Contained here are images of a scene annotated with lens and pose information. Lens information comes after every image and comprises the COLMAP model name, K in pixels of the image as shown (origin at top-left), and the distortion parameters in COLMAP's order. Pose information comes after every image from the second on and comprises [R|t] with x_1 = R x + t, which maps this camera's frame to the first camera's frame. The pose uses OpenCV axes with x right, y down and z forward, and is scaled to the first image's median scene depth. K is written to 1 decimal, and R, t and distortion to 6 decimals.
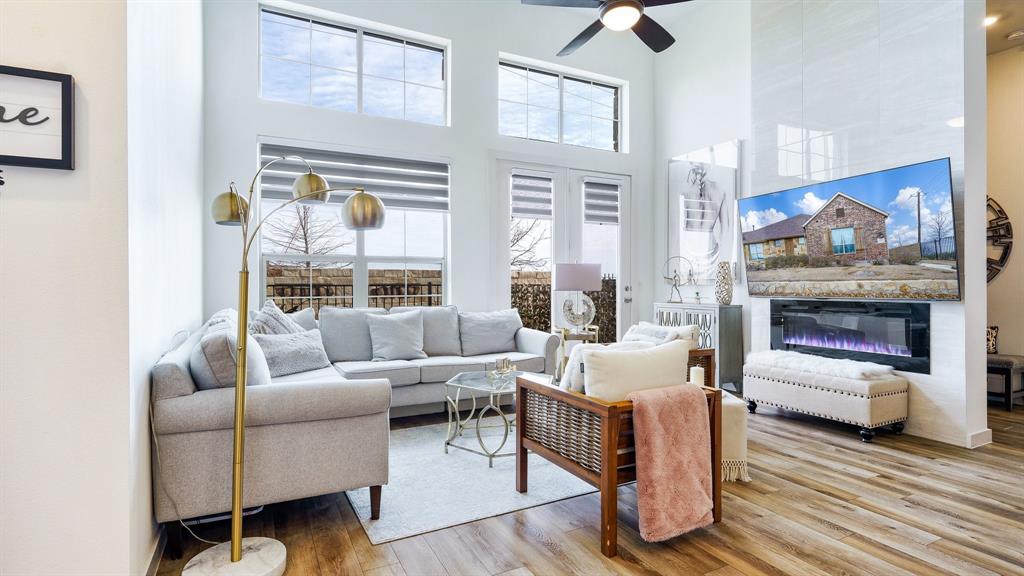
lens RADIAL K [[488.4, 0, 500.2], [0, 488.4, 288.2], [0, 0, 1]] dist [-0.001429, -0.000754]
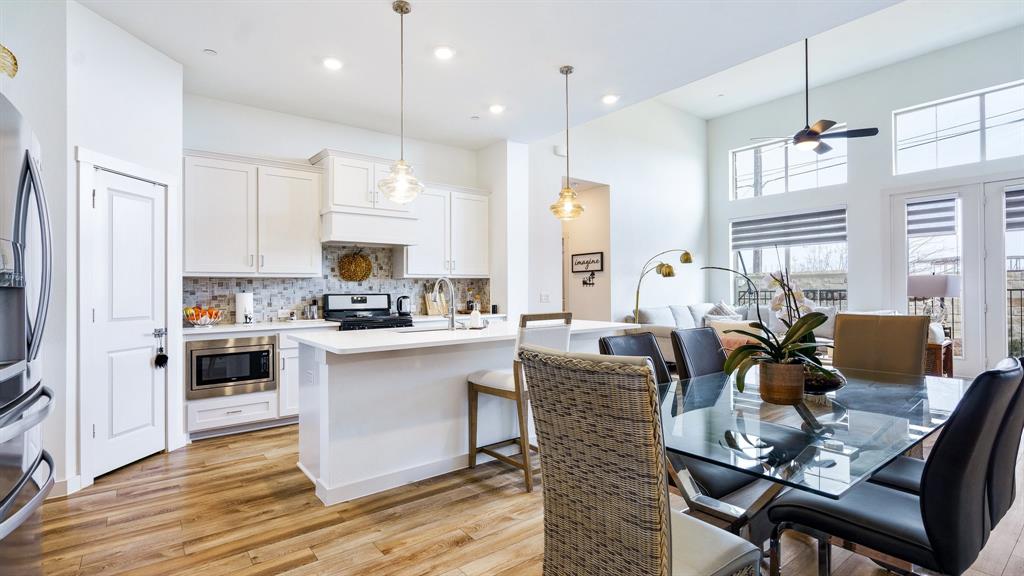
lens RADIAL K [[475.0, 0, 508.8], [0, 475.0, 288.4], [0, 0, 1]] dist [-0.004390, -0.000358]
pose [[0.195974, -0.005089, -0.980596, 1.255025], [0.006137, 0.999973, -0.003963, -0.021446], [0.980590, -0.005241, 0.196000, -0.297820]]
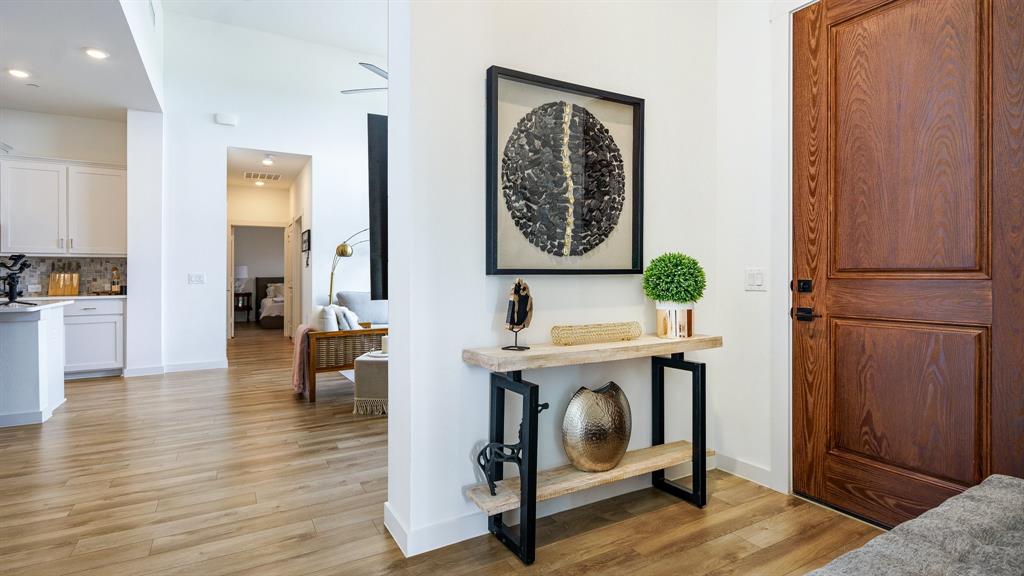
lens RADIAL K [[487.6, 0, 482.4], [0, 487.6, 273.2], [0, 0, 1]] dist [-0.000297, -0.000133]
pose [[0.031535, -0.003926, -0.999495, 1.249351], [-0.001763, 0.999991, -0.003984, -0.010253], [0.999501, 0.001887, 0.031528, 0.846252]]
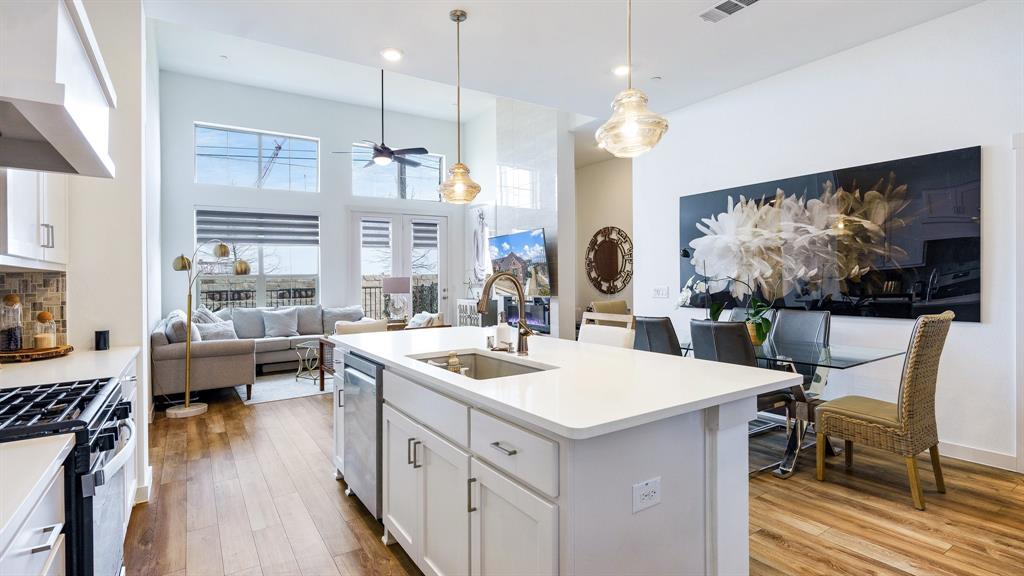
lens RADIAL K [[482.2, 0, 495.6], [0, 482.2, 274.3], [0, 0, 1]] dist [0.005083, 0.000359]
pose [[0.994104, -0.015849, 0.107264, 0.360390], [0.017442, 0.999751, -0.013932, -0.035574], [-0.107017, 0.015721, 0.994133, -0.764879]]
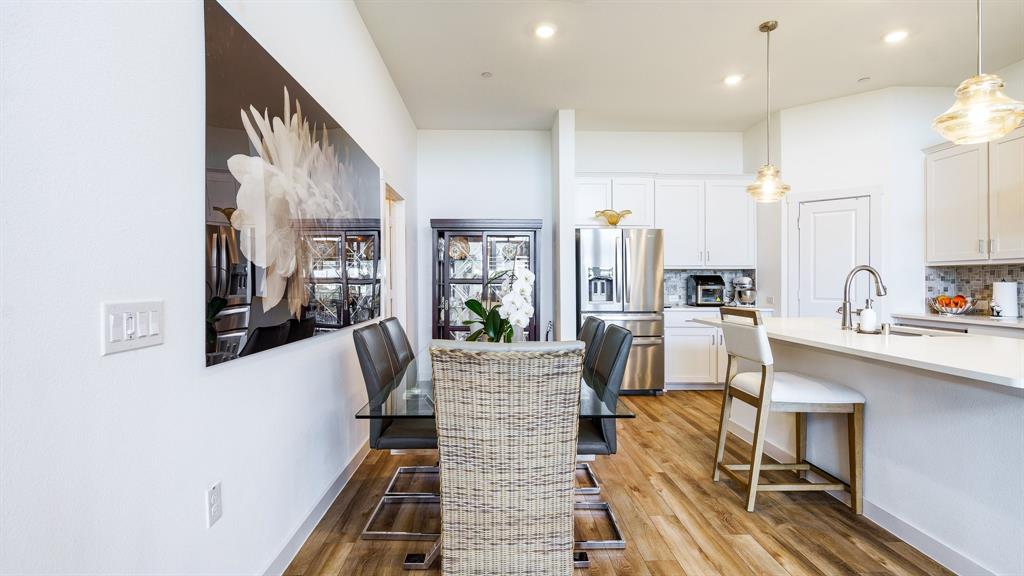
lens RADIAL K [[482.2, 0, 495.6], [0, 482.2, 274.3], [0, 0, 1]] dist [0.005083, 0.000359]
pose [[-0.899920, 0.005748, 0.436017, 0.590946], [0.002189, 0.999960, -0.008664, -0.028408], [-0.436049, -0.006843, -0.899897, 0.613301]]
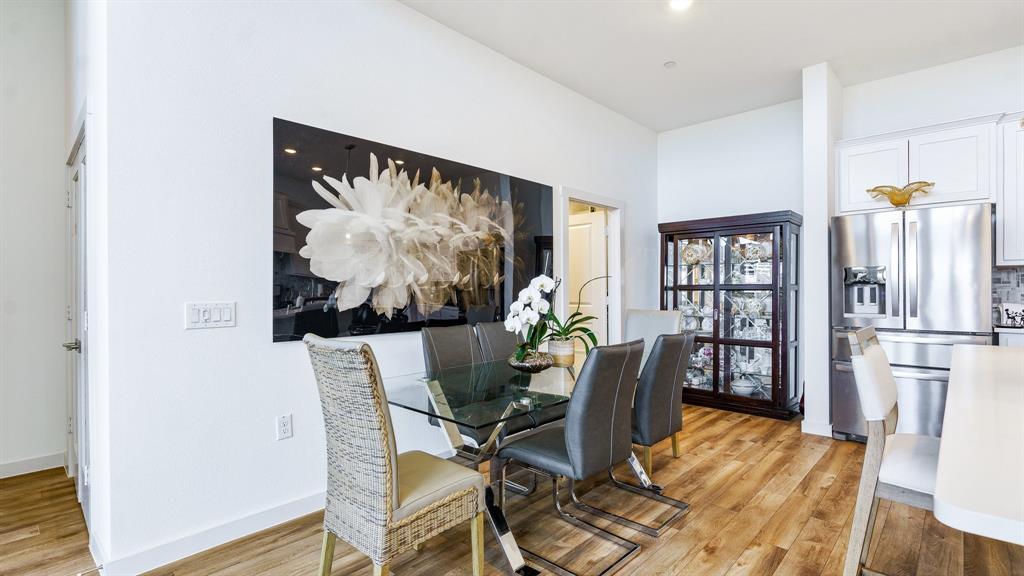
lens RADIAL K [[474.0, 0, 528.2], [0, 474.0, 284.7], [0, 0, 1]] dist [0.014131, 0.000152]
pose [[-0.359166, 0.007670, 0.933242, 0.298233], [0.010652, 0.999935, -0.004118, -0.027015], [-0.933213, 0.008461, -0.359225, 0.302578]]
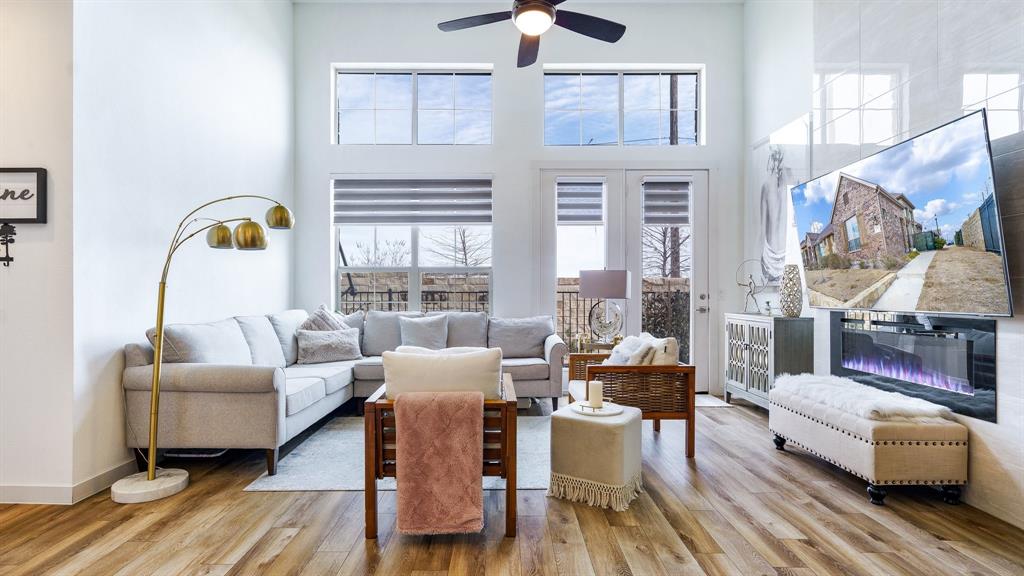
lens RADIAL K [[483.3, 0, 502.6], [0, 483.3, 293.4], [0, 0, 1]] dist [0.001229, 0.000035]
pose [[0.899924, 0.002747, -0.436039, 0.444607], [-0.004302, 0.999987, -0.002579, -0.001380], [0.436027, 0.004196, 0.899924, 0.065186]]
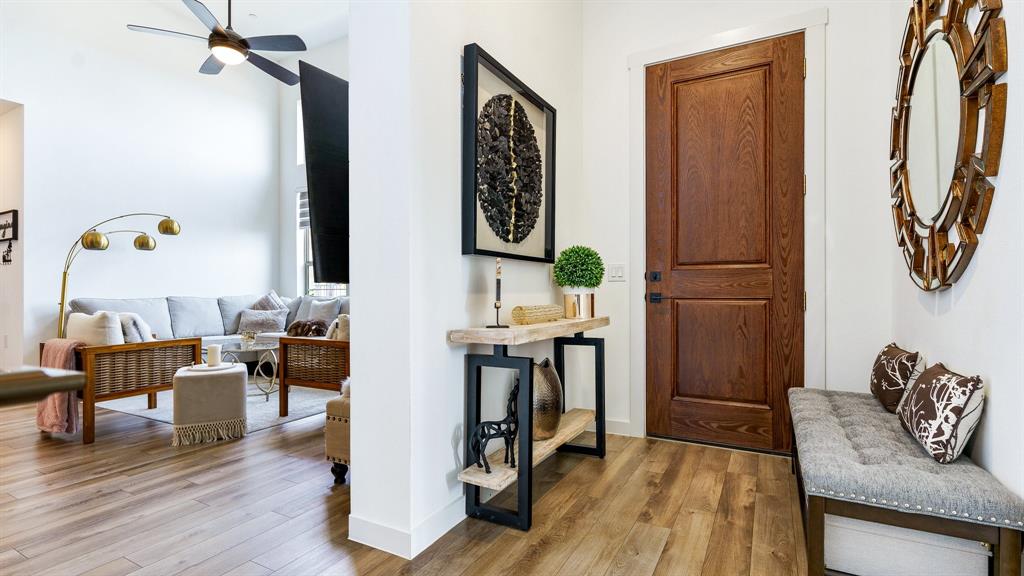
lens RADIAL K [[488.4, 0, 500.2], [0, 488.4, 288.2], [0, 0, 1]] dist [-0.001429, -0.000754]
pose [[0.564676, -0.006297, -0.825289, 1.176572], [-0.001452, 0.999962, -0.008624, 0.026947], [0.825312, 0.006068, 0.564645, 0.622469]]
